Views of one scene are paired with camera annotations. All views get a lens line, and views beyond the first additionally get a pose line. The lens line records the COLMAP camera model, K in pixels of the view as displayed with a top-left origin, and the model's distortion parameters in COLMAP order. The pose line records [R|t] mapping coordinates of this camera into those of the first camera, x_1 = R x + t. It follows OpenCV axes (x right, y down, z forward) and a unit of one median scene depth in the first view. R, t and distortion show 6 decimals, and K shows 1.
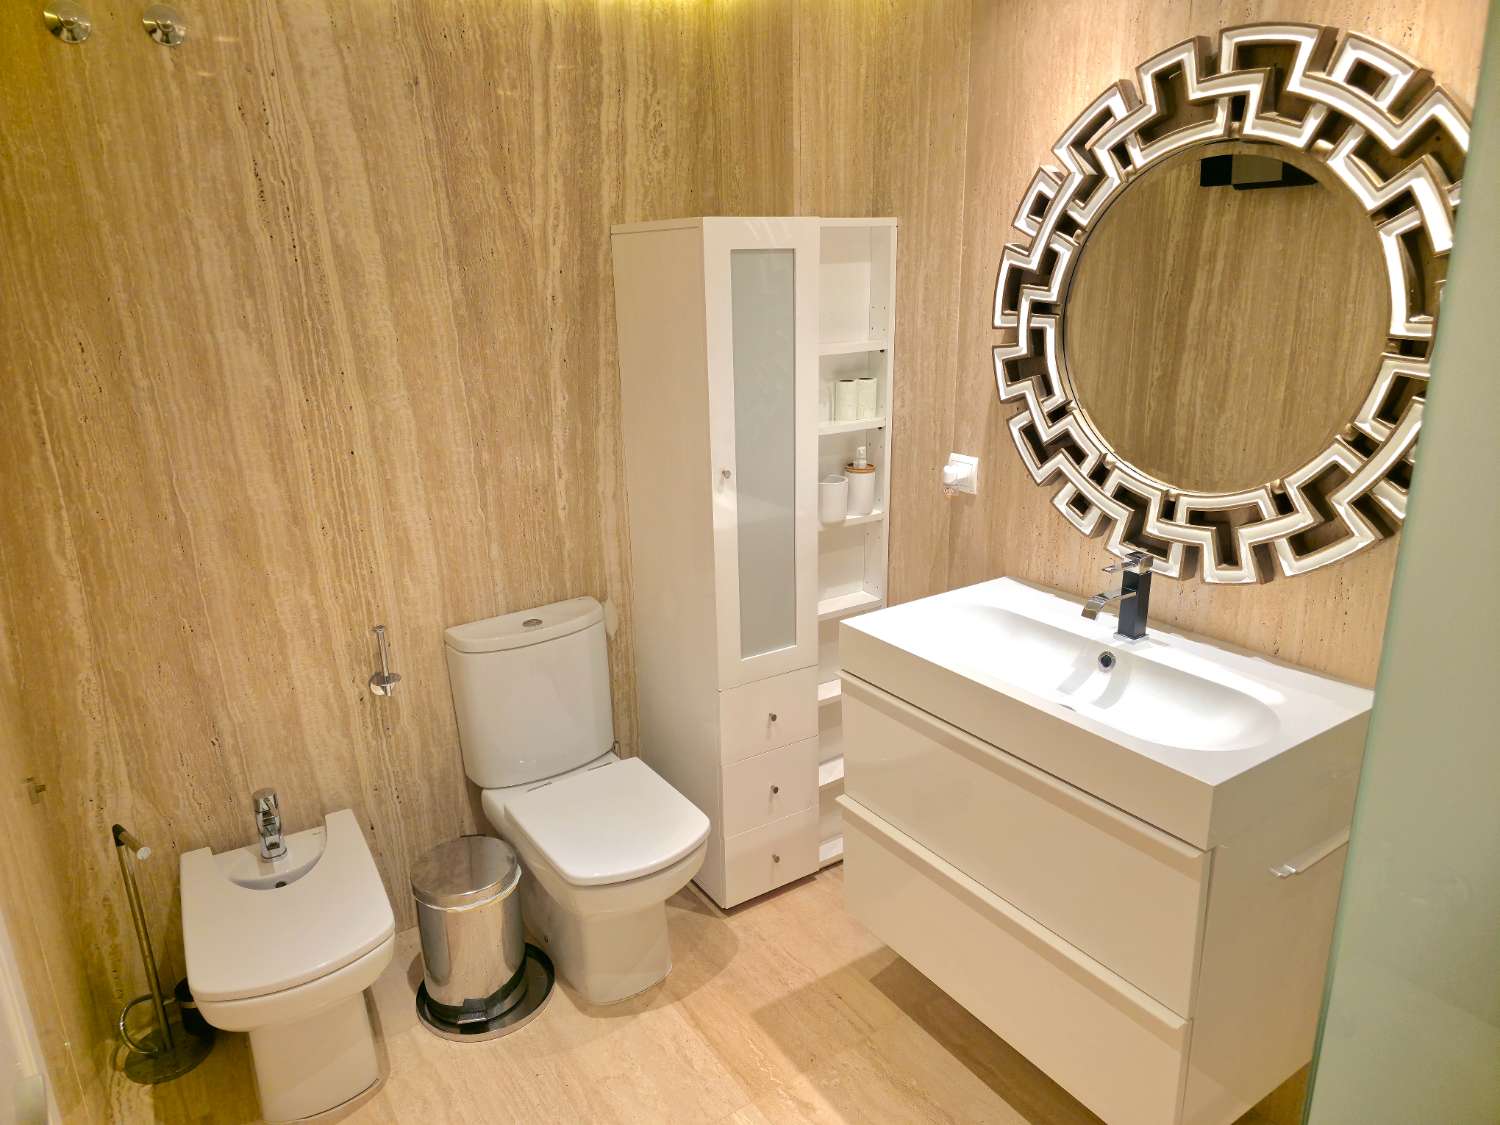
lens RADIAL K [[1003.0, 0, 746.9], [0, 1003.0, 574.3], [0, 0, 1]] dist [0.041776, -0.036314]
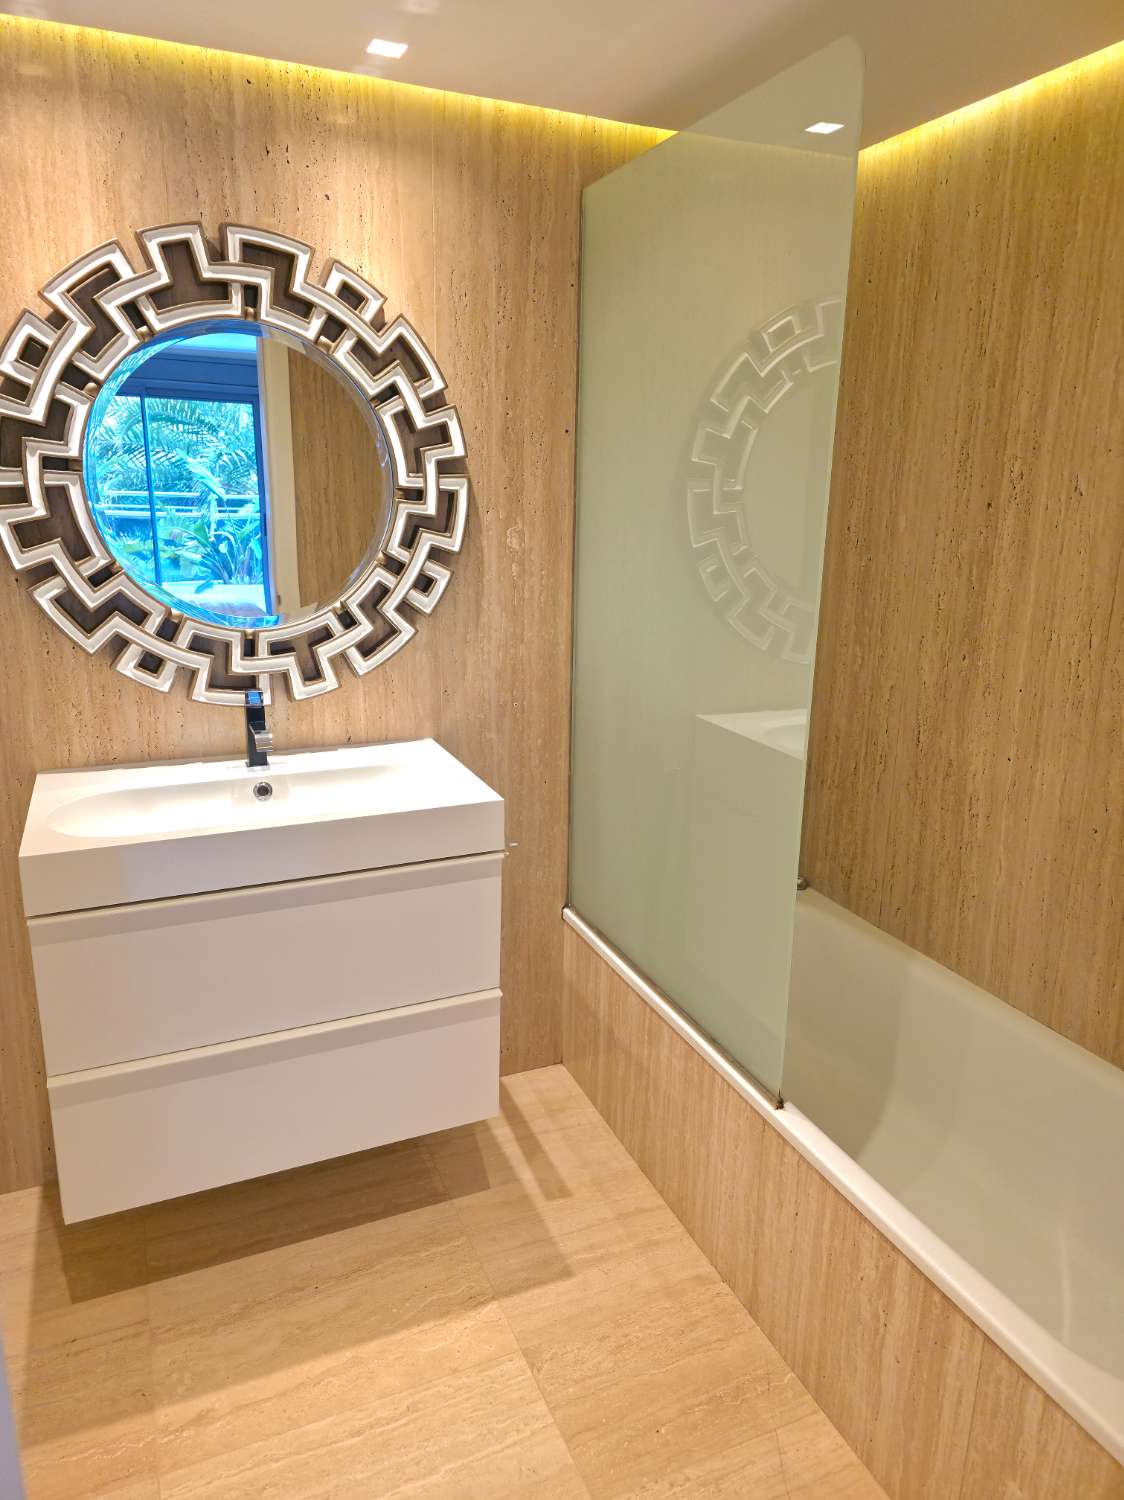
lens RADIAL K [[1003.0, 0, 560.6], [0, 1003.0, 744.6], [0, 0, 1]] dist [0.041776, -0.036314]
pose [[0.168069, -0.225195, 0.959708, -0.634134], [0.271882, 0.946386, 0.174455, -0.065014], [-0.947540, 0.231607, 0.220285, 0.467141]]
